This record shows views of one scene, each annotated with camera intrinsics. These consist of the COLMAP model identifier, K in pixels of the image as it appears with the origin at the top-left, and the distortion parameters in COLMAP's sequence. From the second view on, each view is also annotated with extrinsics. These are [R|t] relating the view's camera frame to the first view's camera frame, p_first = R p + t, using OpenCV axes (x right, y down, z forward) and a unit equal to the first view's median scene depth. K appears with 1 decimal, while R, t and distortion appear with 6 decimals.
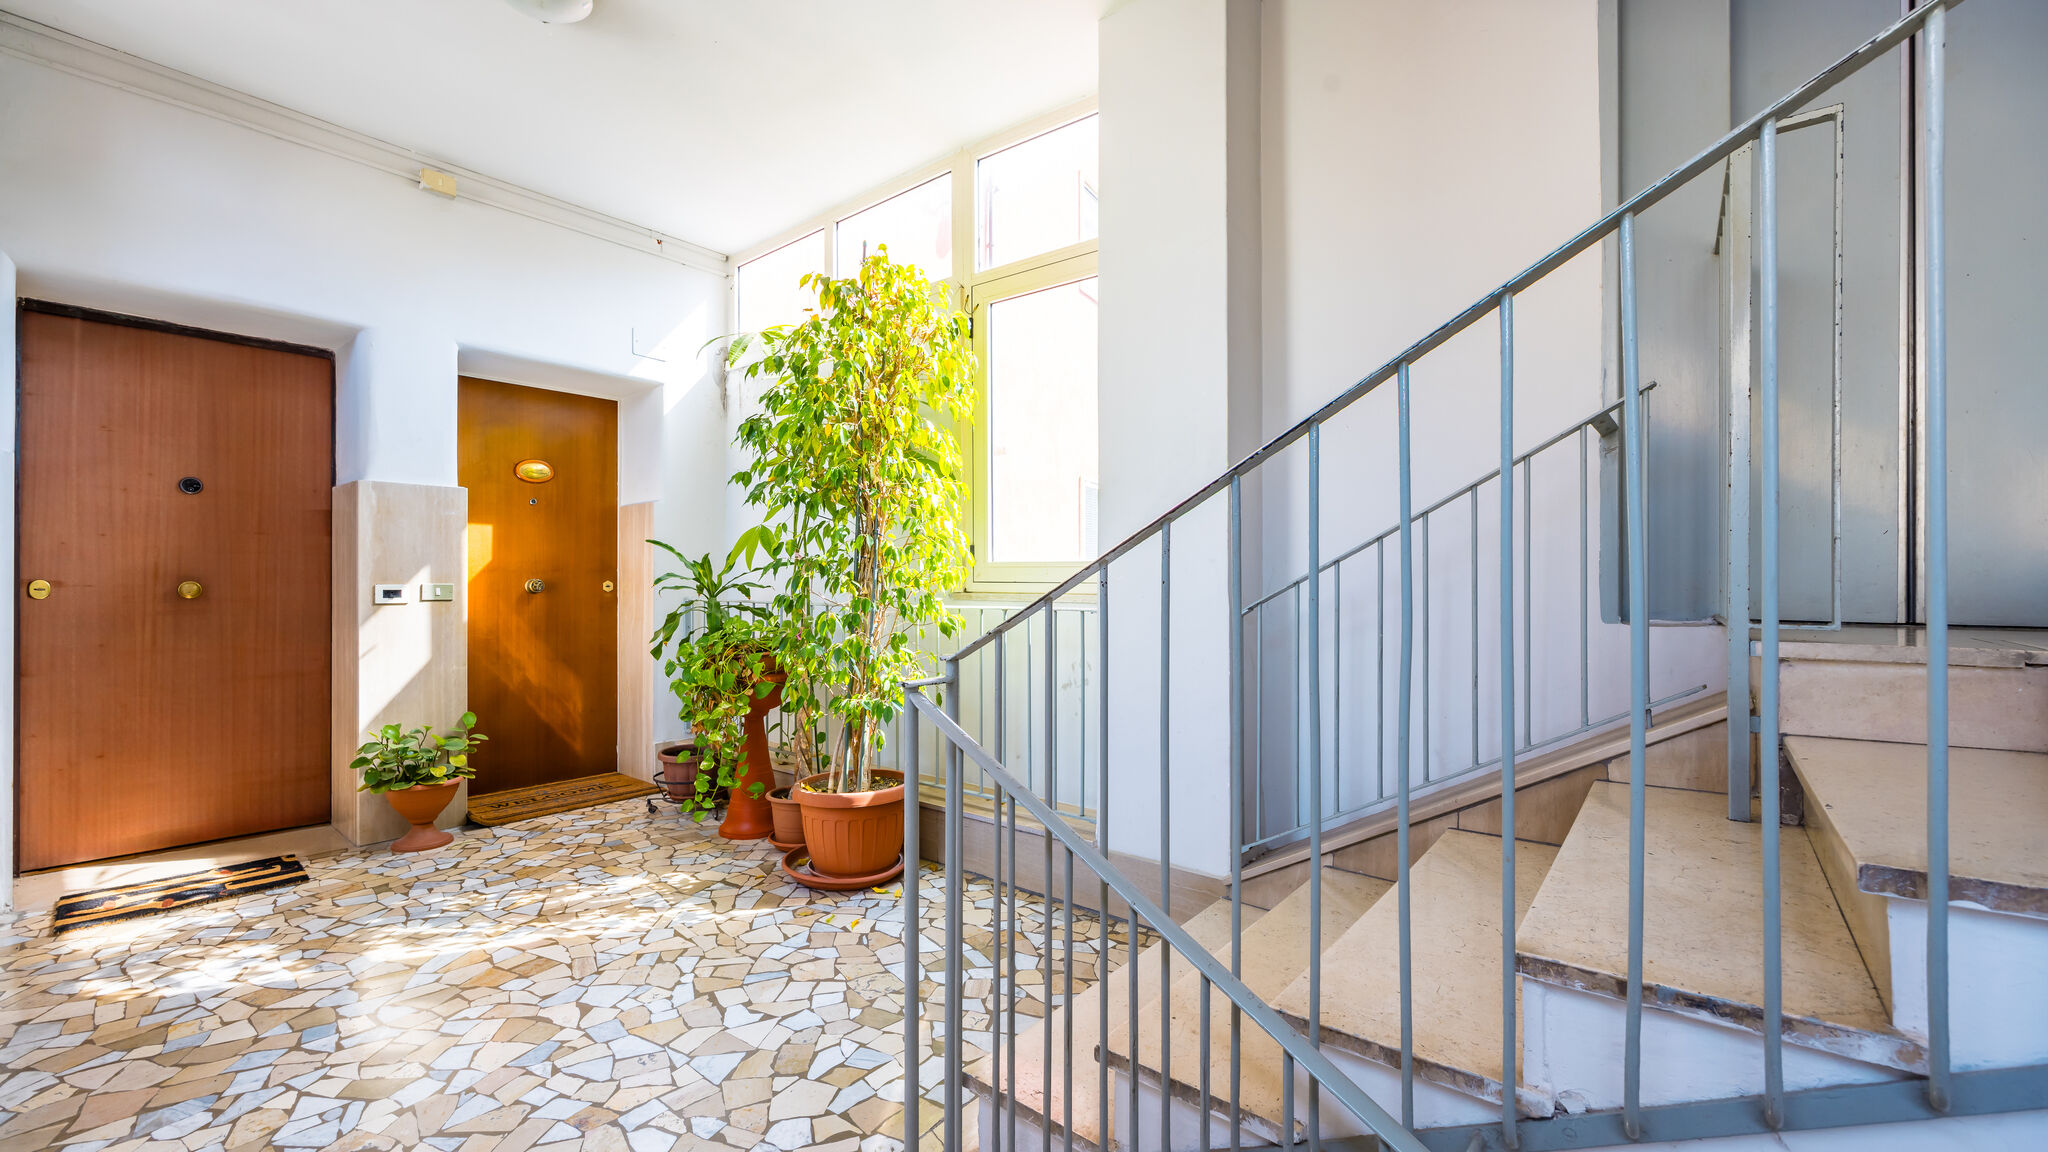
lens RADIAL K [[825.2, 0, 1026.1], [0, 825.2, 571.3], [0, 0, 1]] dist [-0.001281, -0.000189]
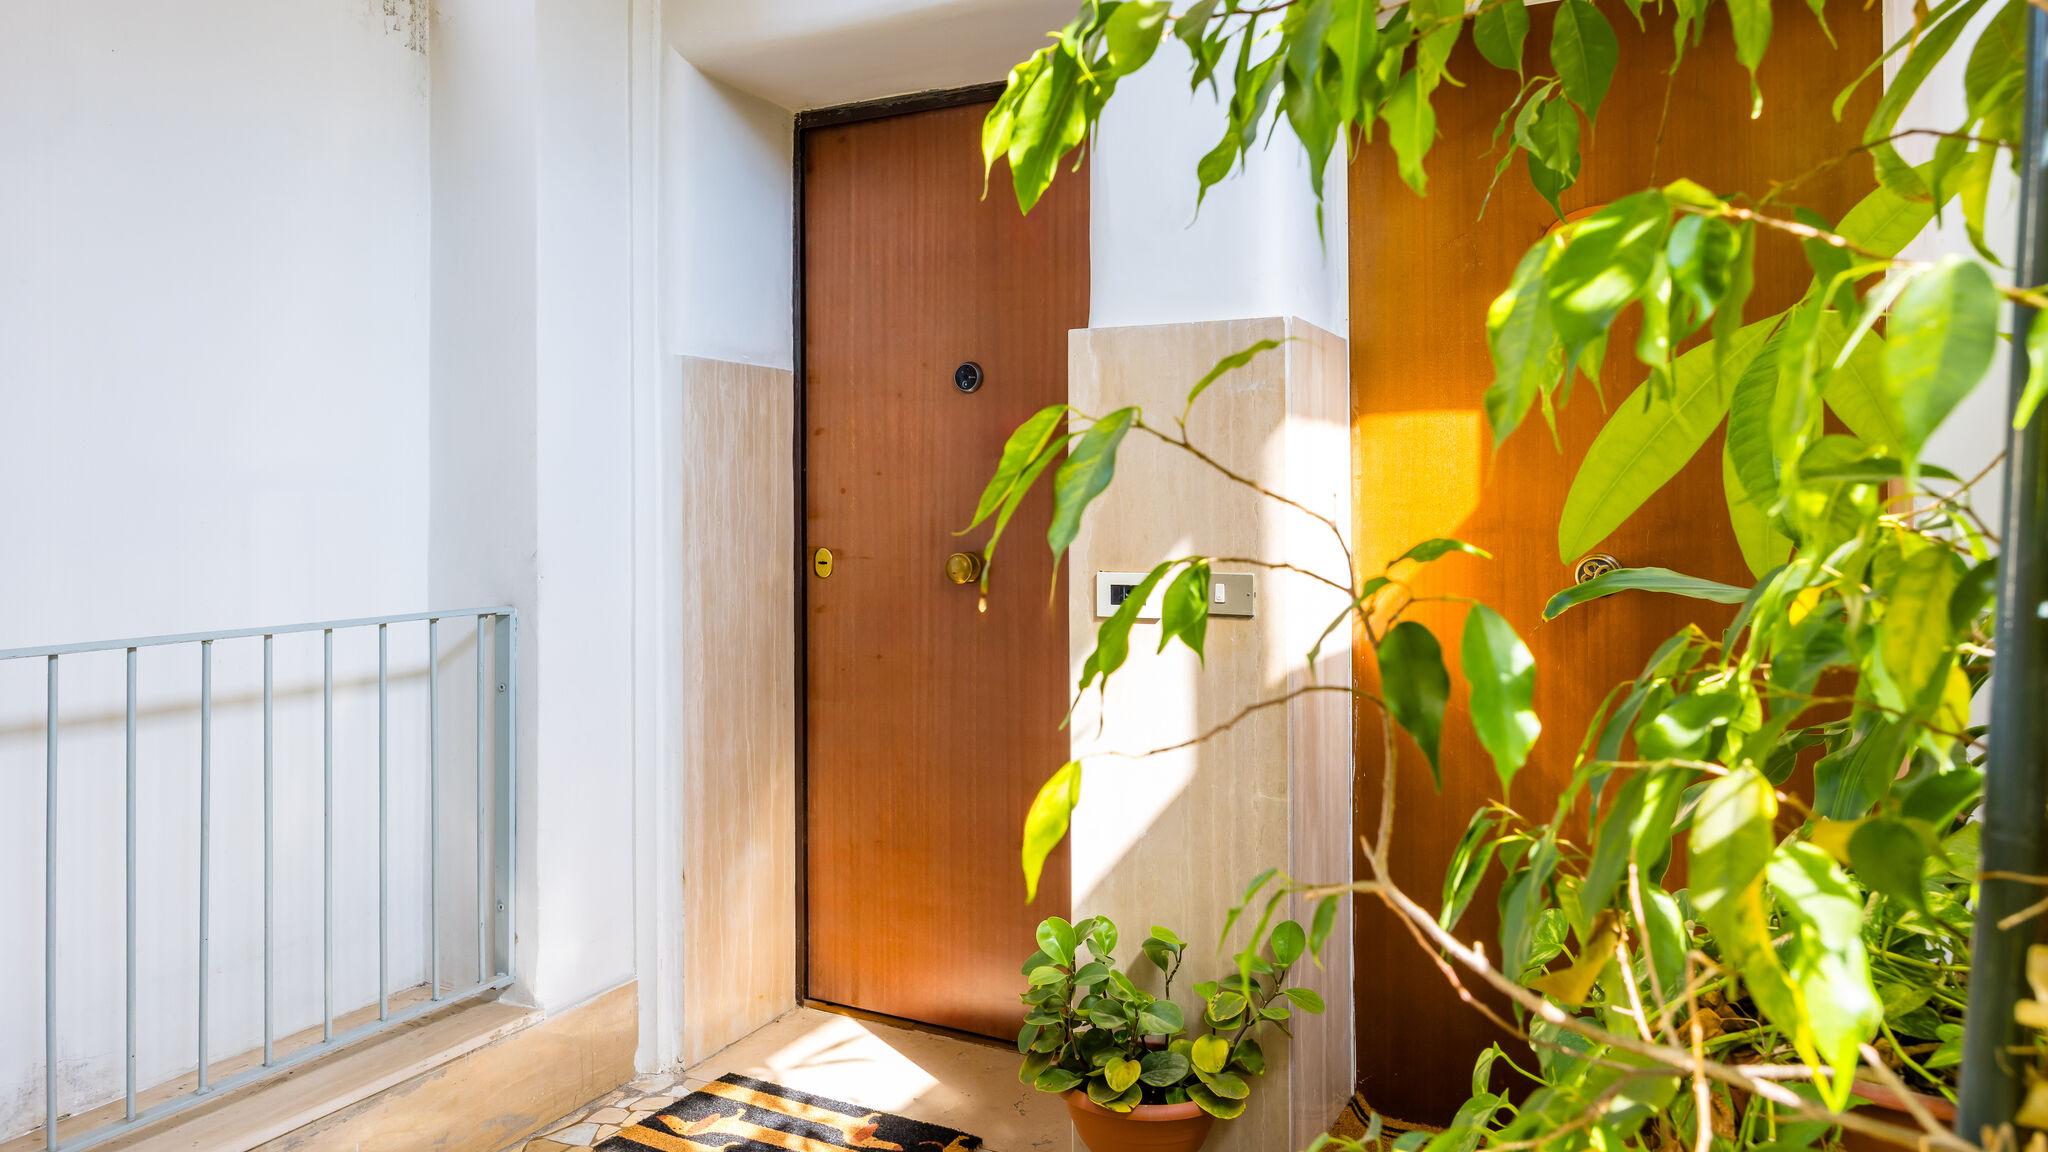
lens RADIAL K [[1423.0, 0, 956.4], [0, 1423.0, 516.8], [0, 0, 1]] dist [-0.000280, 0.001011]
pose [[0.190926, 0.003334, -0.981599, -0.091752], [0.006763, 0.999966, 0.004712, -0.016928], [0.981581, -0.007538, 0.190897, 0.836488]]
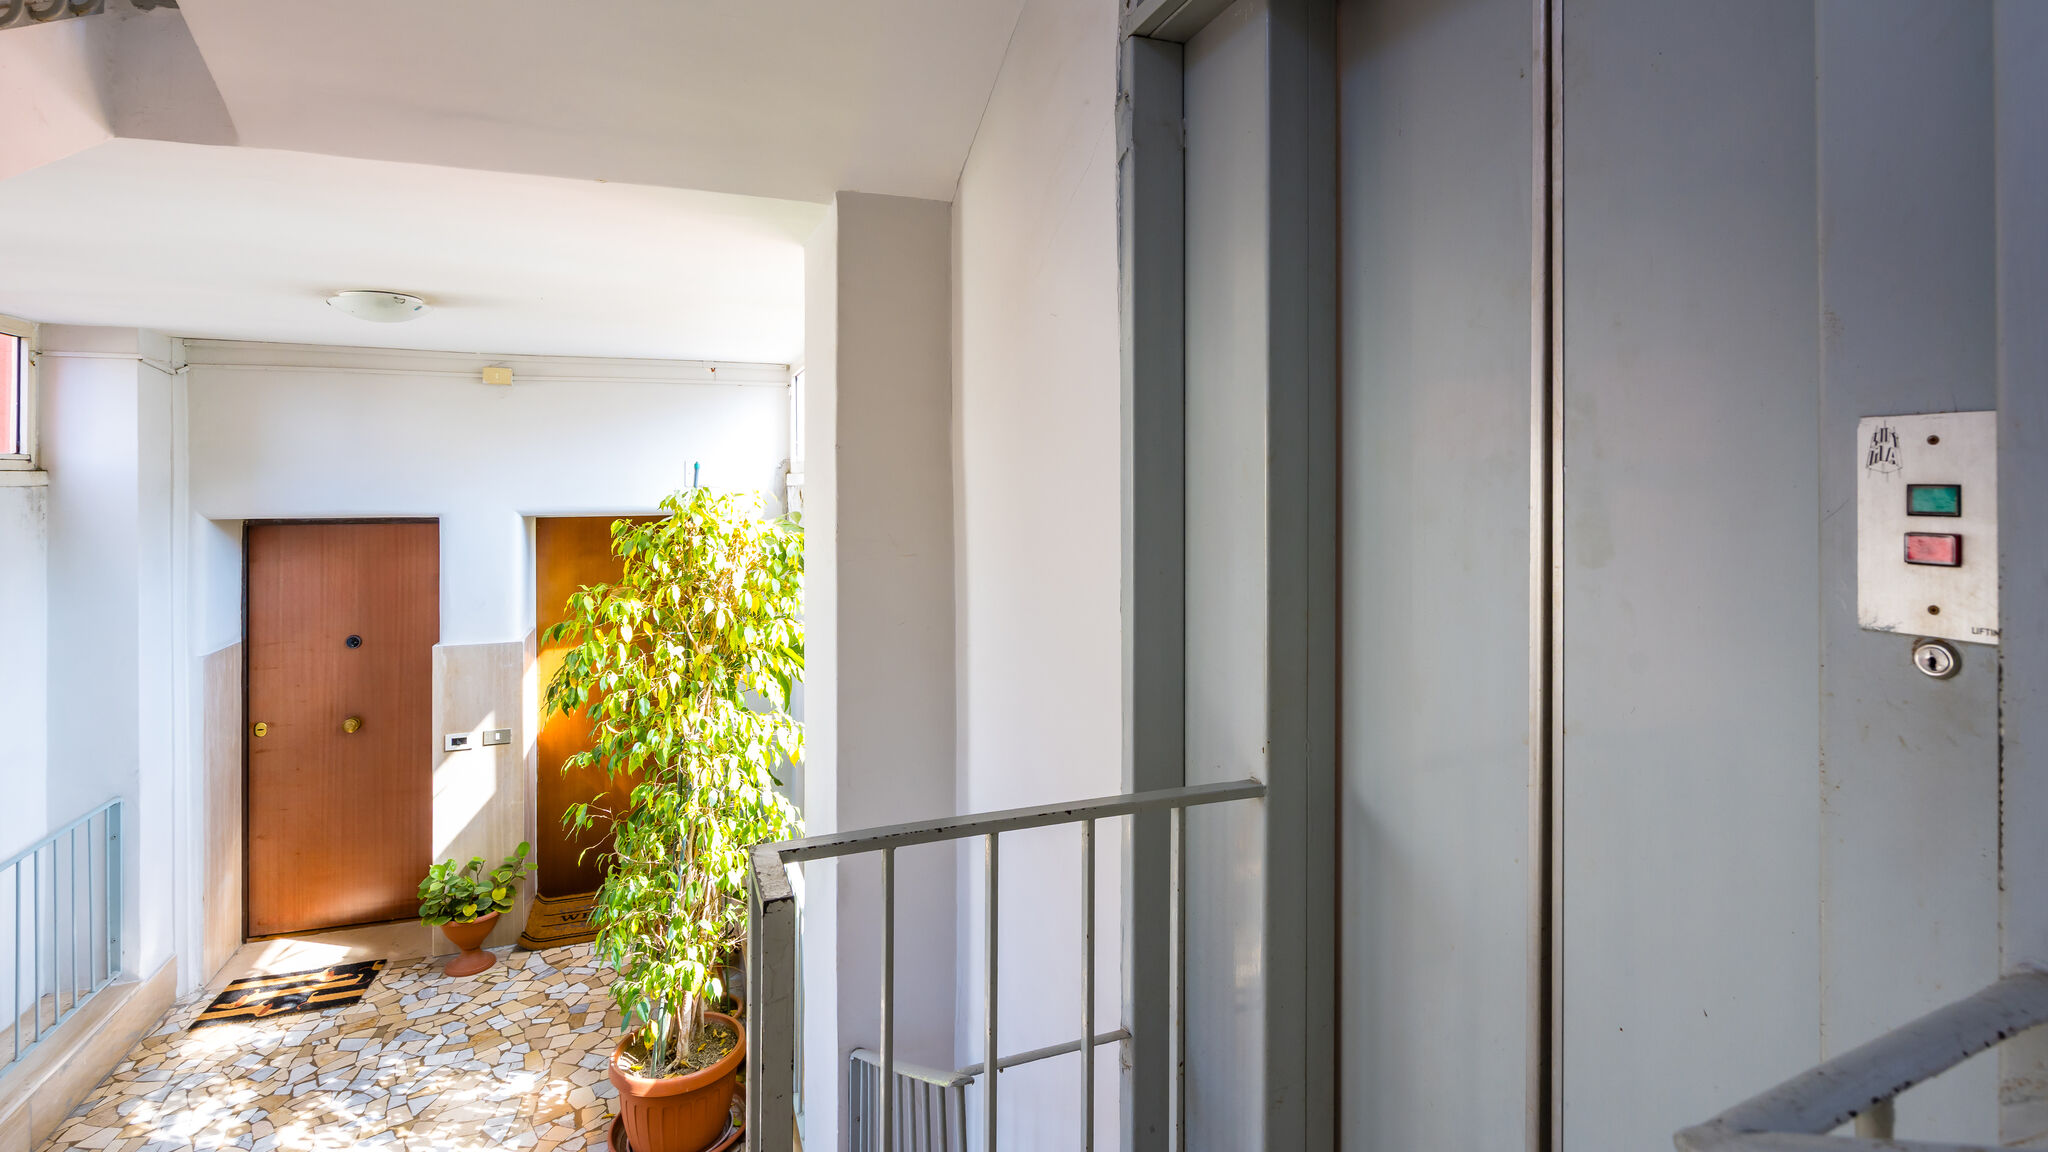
lens RADIAL K [[992.4, 0, 1051.5], [0, 992.4, 446.0], [0, 0, 1]] dist [0.002486, -0.000316]
pose [[0.866496, -0.003675, -0.499170, 0.704542], [0.002762, 0.999993, -0.002567, -0.411508], [0.499176, 0.000846, 0.866500, 0.216430]]
